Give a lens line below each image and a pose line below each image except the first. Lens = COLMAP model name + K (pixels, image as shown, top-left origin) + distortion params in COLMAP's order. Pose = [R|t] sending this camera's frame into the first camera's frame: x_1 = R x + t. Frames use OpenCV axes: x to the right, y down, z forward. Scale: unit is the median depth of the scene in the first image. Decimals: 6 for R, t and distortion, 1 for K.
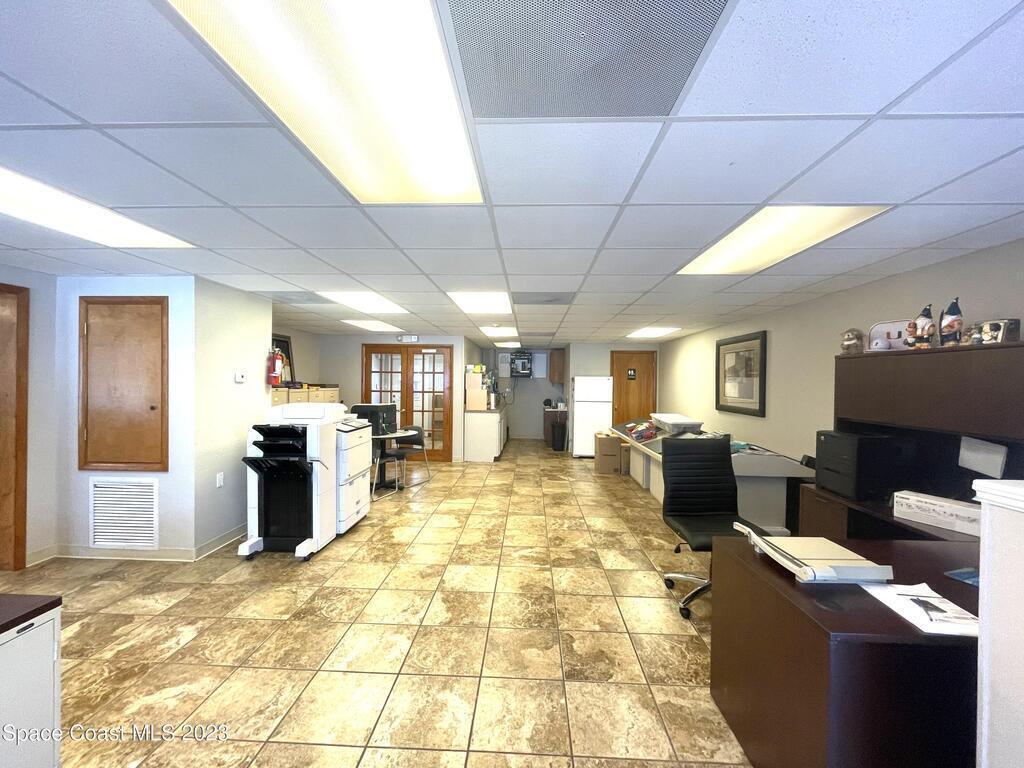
lens RADIAL K [[413.9, 0, 513.1], [0, 413.9, 385.0], [0, 0, 1]] dist [-0.002785, -0.000198]
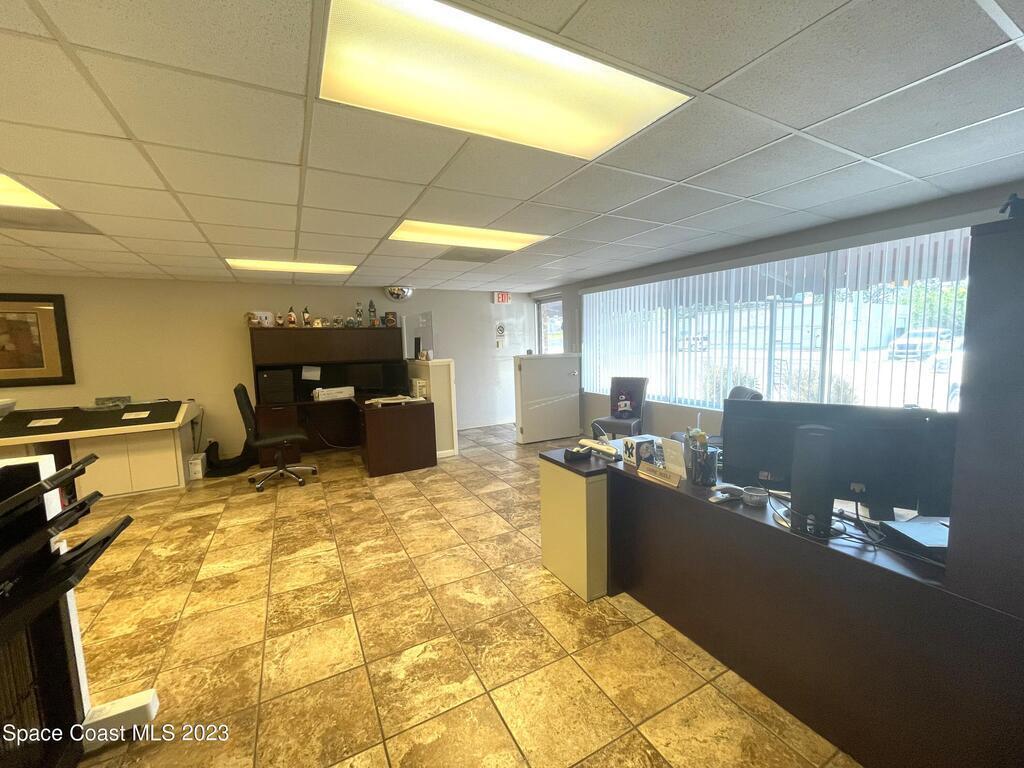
lens RADIAL K [[413.9, 0, 511.4], [0, 413.9, 384.1], [0, 0, 1]] dist [-0.002785, -0.000198]
pose [[-0.507329, -0.084360, 0.857613, -1.051233], [0.029999, 0.992865, 0.115411, -0.004859], [-0.861230, 0.084279, -0.501179, 0.813483]]
